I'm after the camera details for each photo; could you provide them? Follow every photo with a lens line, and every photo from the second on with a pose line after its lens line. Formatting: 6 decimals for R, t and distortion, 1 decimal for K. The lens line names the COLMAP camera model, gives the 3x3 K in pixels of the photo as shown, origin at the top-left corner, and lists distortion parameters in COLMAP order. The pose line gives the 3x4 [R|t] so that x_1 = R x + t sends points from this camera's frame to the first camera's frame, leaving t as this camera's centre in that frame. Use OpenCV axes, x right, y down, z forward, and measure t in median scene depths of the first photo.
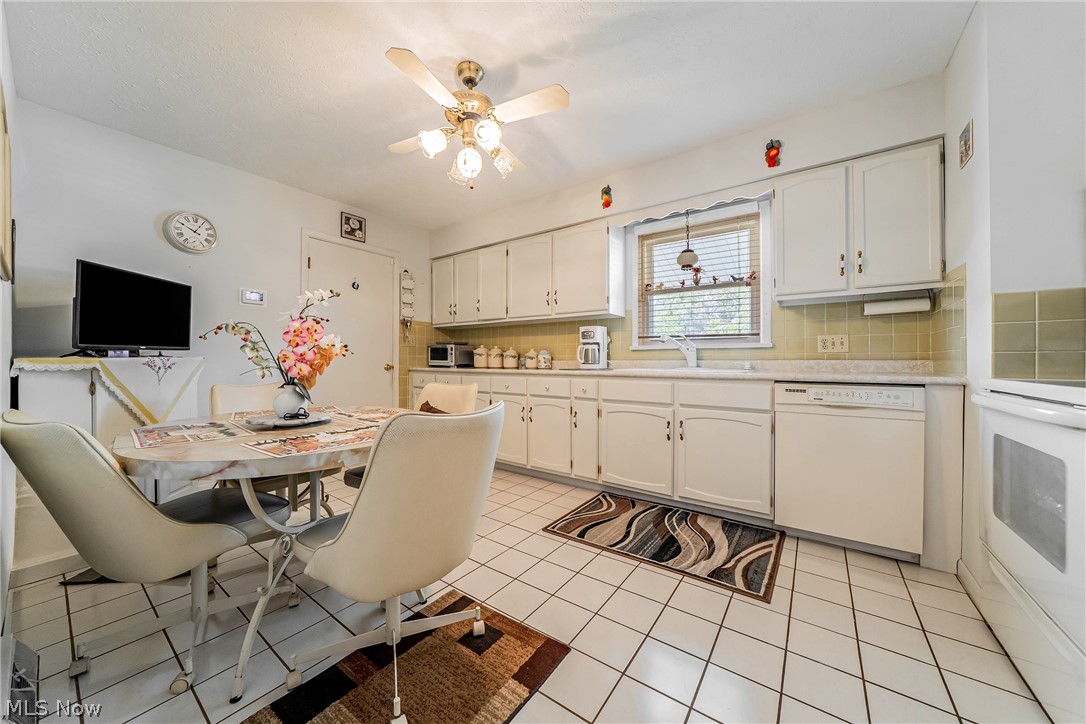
lens RADIAL K [[374.1, 0, 542.8], [0, 374.1, 358.2], [0, 0, 1]] dist [-0.007654, 0.000025]
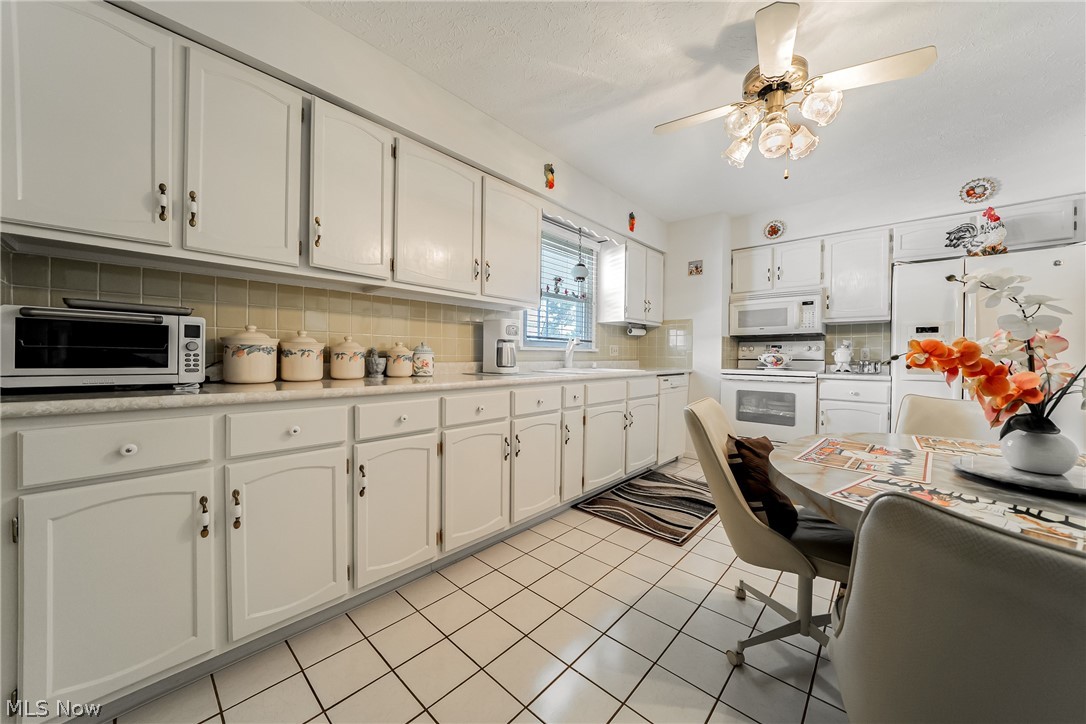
lens RADIAL K [[381.9, 0, 546.8], [0, 381.9, 358.2], [0, 0, 1]] dist [-0.007929, 0.000177]
pose [[0.106820, -0.005991, 0.994260, -0.892850], [-0.012168, 0.999899, 0.007332, -0.013145], [-0.994204, -0.012882, 0.106736, 1.119403]]
